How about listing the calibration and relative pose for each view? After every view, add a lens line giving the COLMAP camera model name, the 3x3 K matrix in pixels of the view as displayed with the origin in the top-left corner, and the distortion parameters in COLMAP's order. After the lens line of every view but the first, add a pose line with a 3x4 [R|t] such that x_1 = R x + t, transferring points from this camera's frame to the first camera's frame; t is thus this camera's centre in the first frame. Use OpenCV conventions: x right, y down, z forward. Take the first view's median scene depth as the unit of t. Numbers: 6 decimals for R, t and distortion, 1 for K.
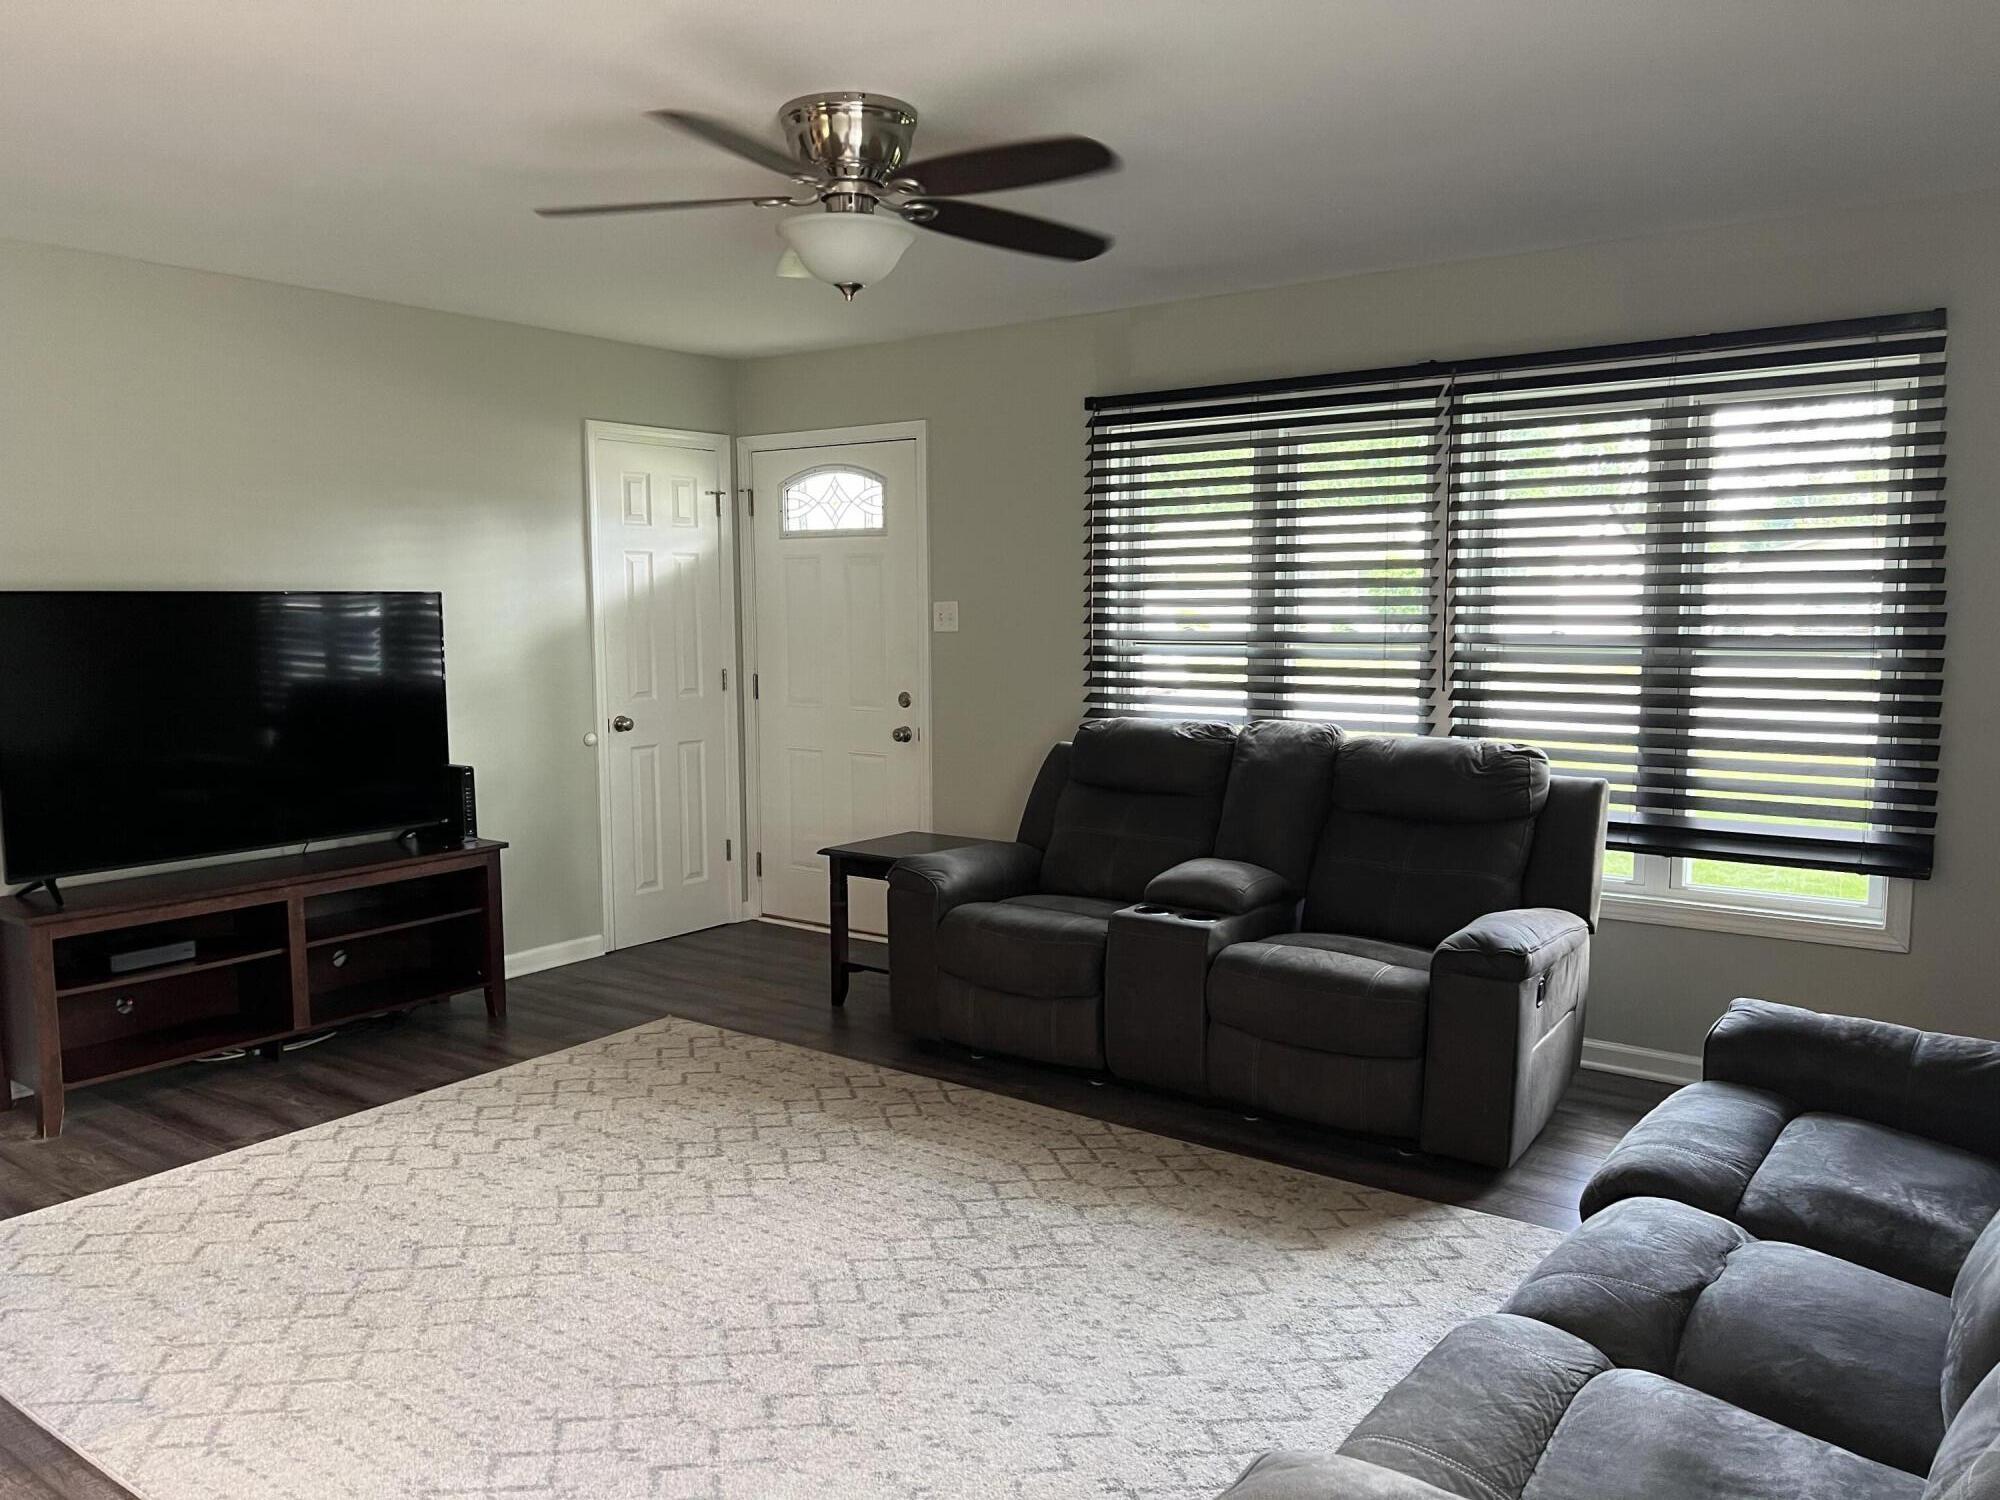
lens RADIAL K [[1529.1, 0, 997.2], [0, 1529.1, 734.7], [0, 0, 1]] dist [0.038379, -0.003616]
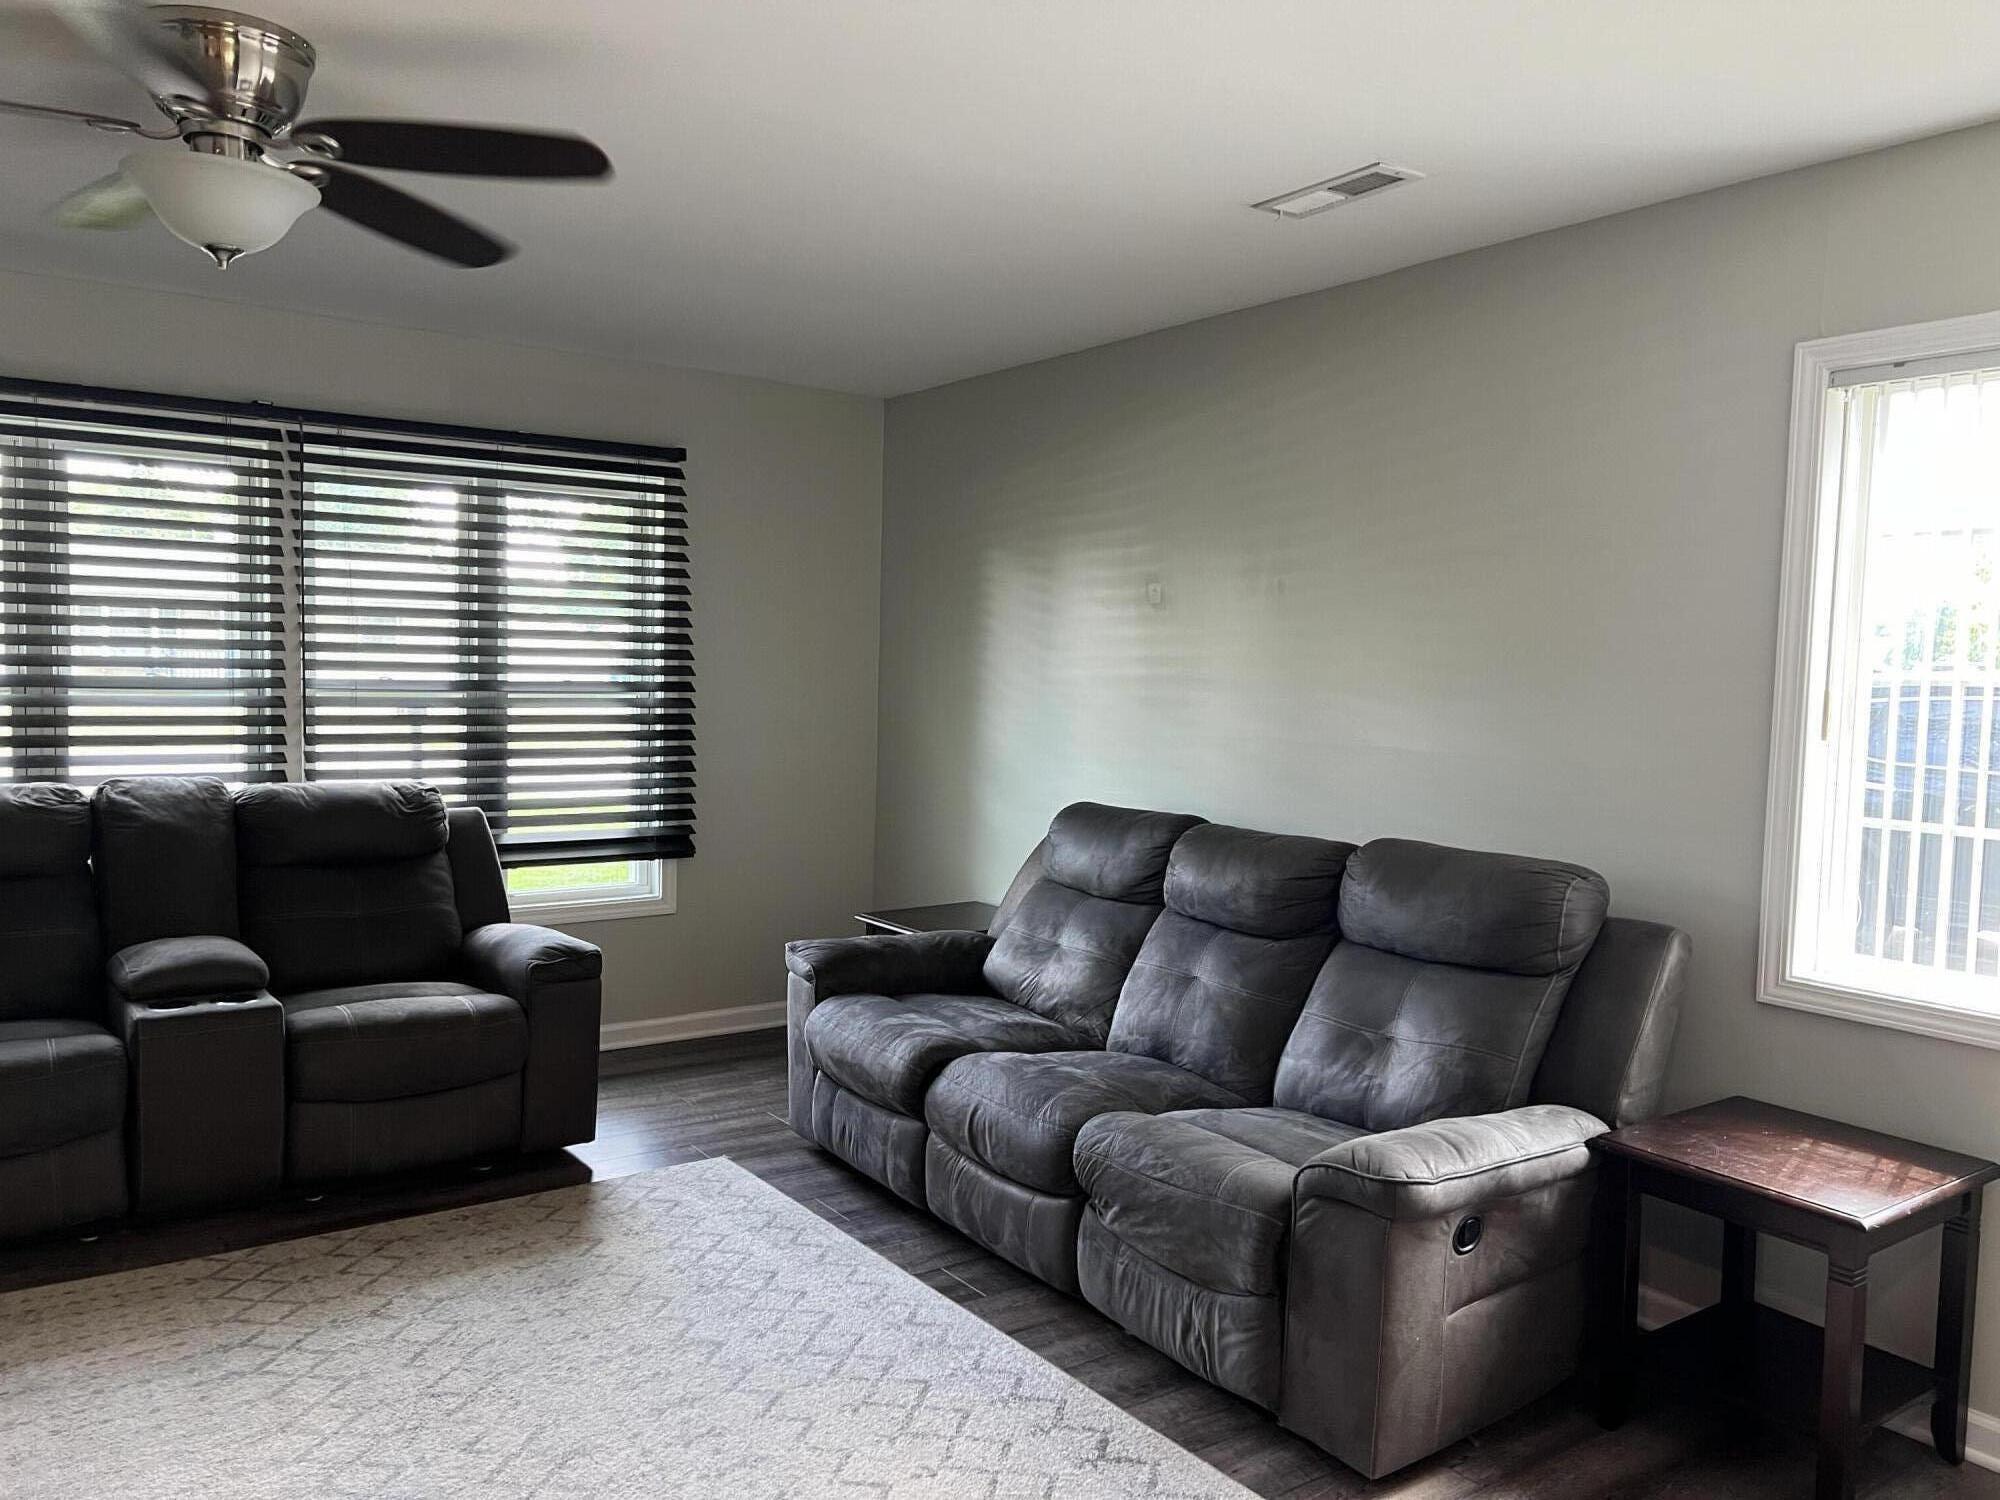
lens RADIAL K [[1520.0, 0, 1000.0], [0, 1520.0, 750.0], [0, 0, 1]] dist [0.069271, -0.061707]
pose [[0.296239, -0.046904, 0.953961, -0.609106], [0.056855, 0.997888, 0.031408, -0.029215], [-0.953420, 0.044933, 0.298280, 0.315649]]
